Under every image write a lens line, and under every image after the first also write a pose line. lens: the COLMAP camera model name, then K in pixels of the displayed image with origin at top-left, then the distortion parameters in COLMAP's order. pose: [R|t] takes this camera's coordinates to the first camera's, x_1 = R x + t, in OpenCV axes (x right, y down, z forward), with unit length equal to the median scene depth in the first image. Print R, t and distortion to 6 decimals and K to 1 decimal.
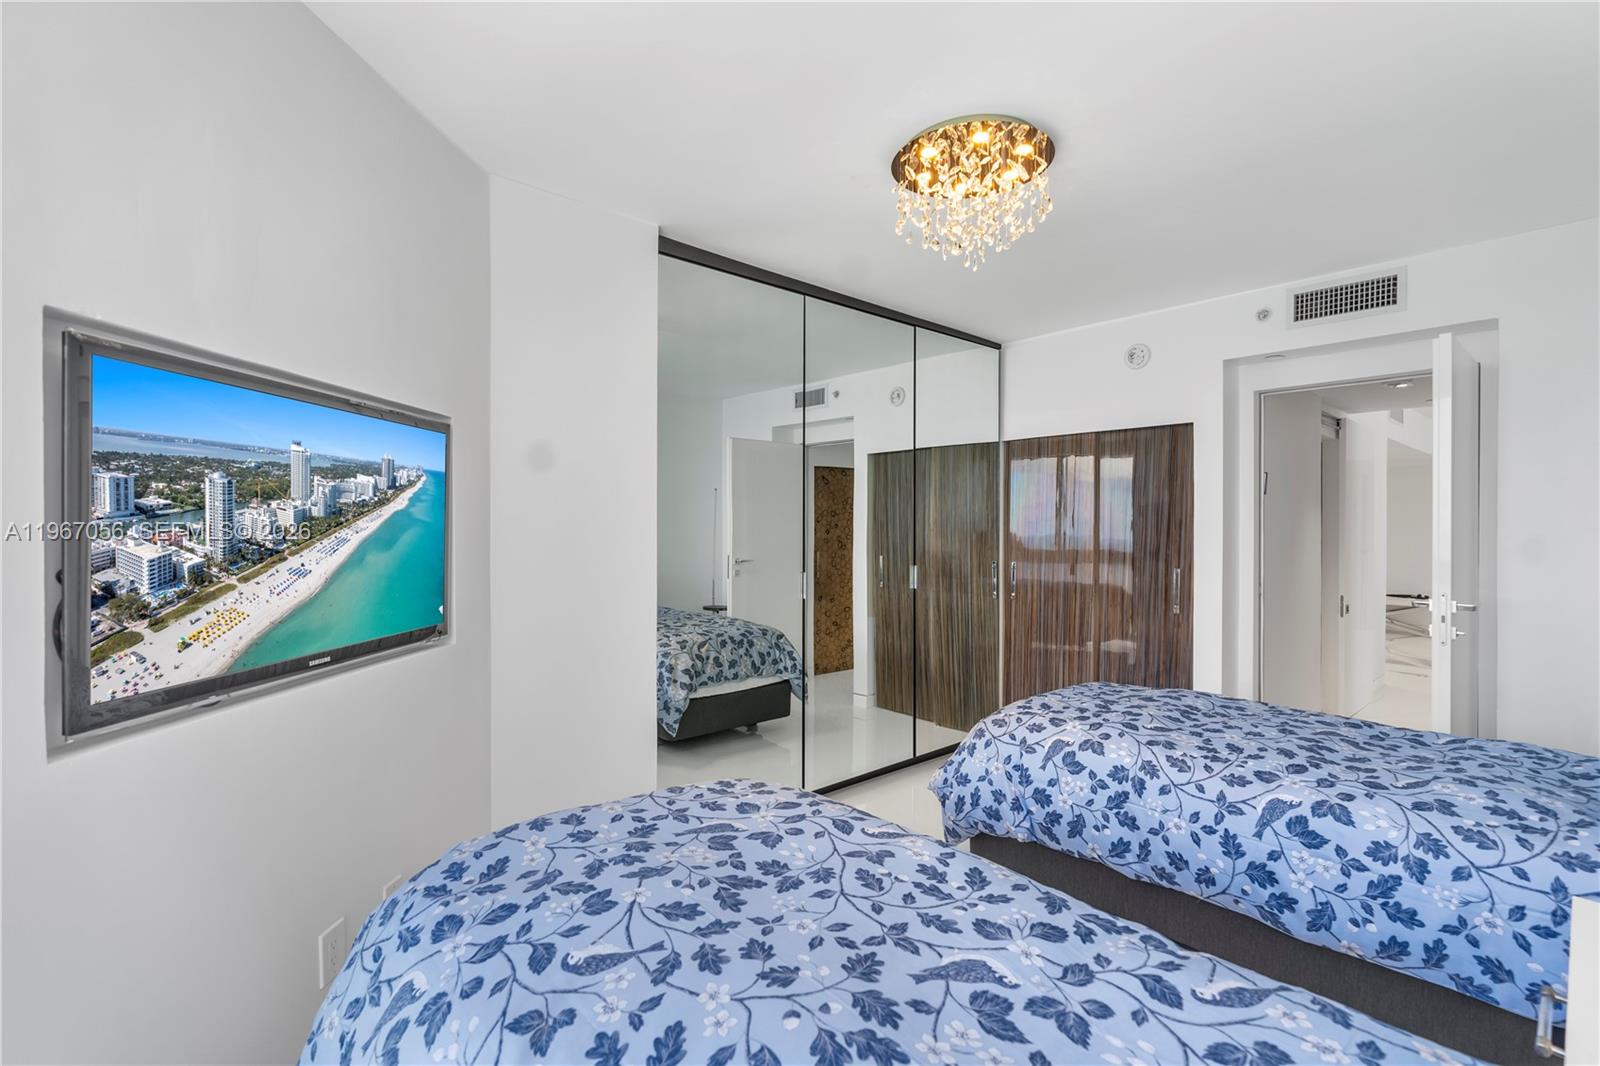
lens RADIAL K [[721.9, 0, 806.4], [0, 721.9, 539.0], [0, 0, 1]] dist [-0.003257, 0.000450]
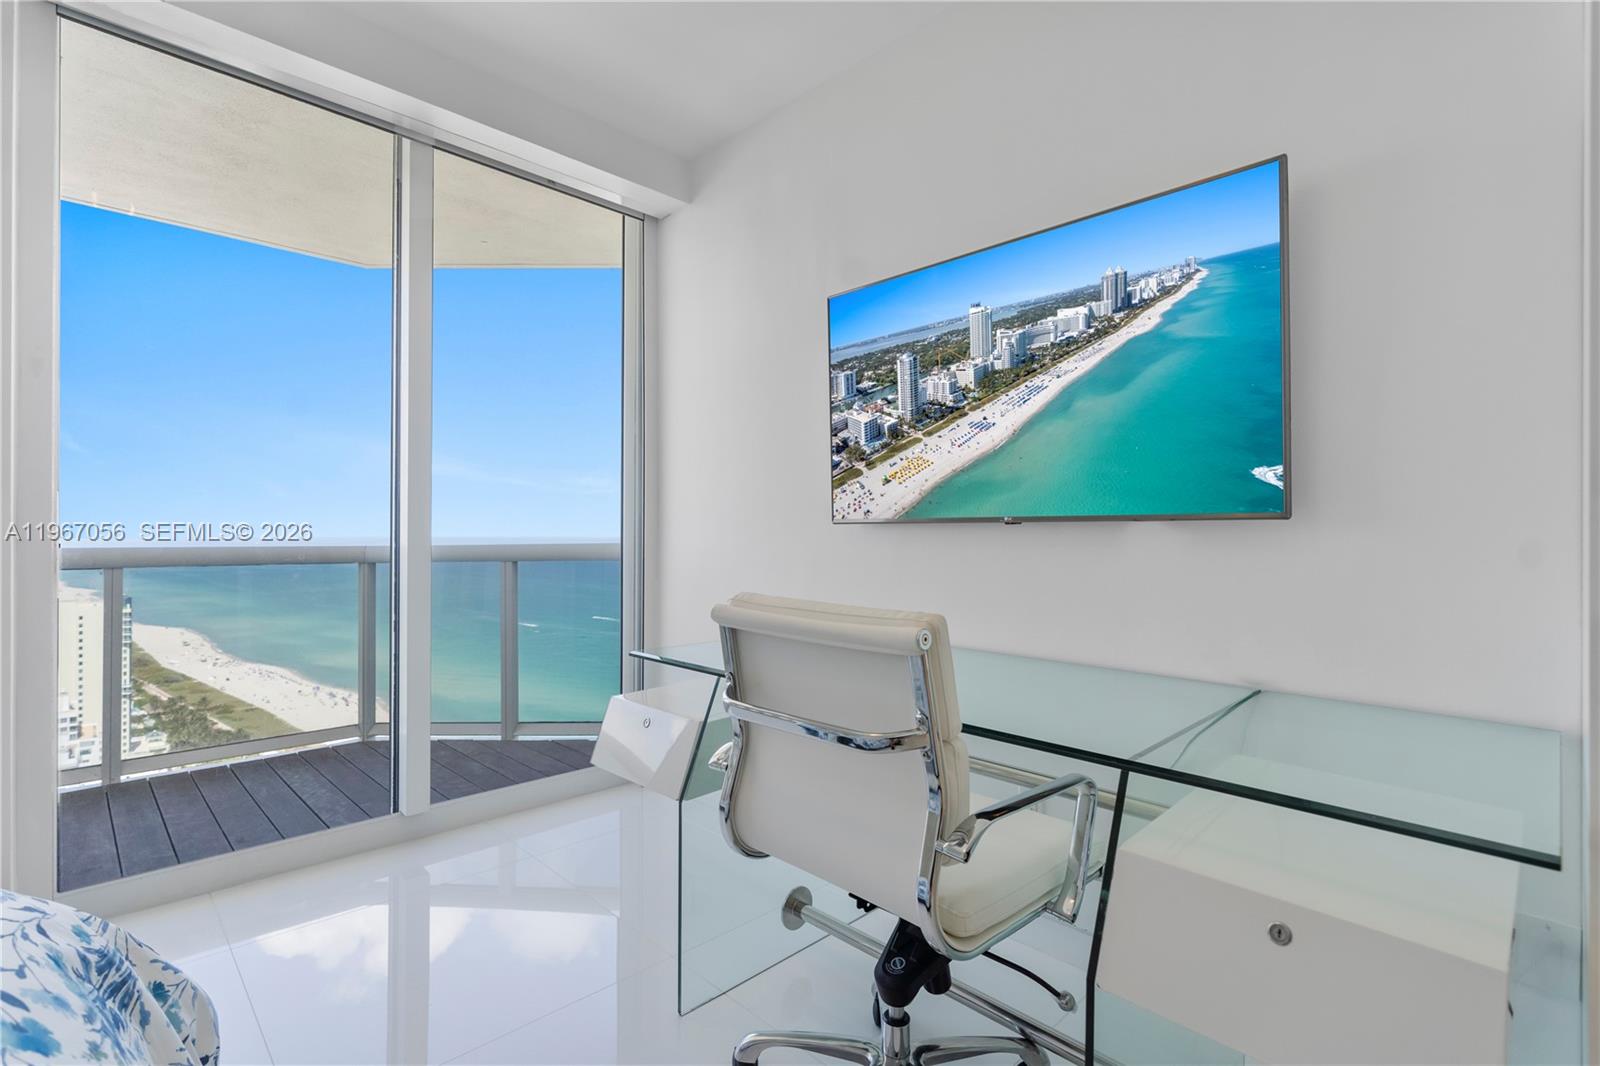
lens RADIAL K [[741.5, 0, 800.0], [0, 741.5, 533.0], [0, 0, 1]] dist [-0.002103, -0.000279]
pose [[-0.647330, 0.036657, -0.761328, 0.348440], [0.017032, 0.999289, 0.033633, 0.180798], [0.762019, 0.008805, -0.647494, 1.663411]]
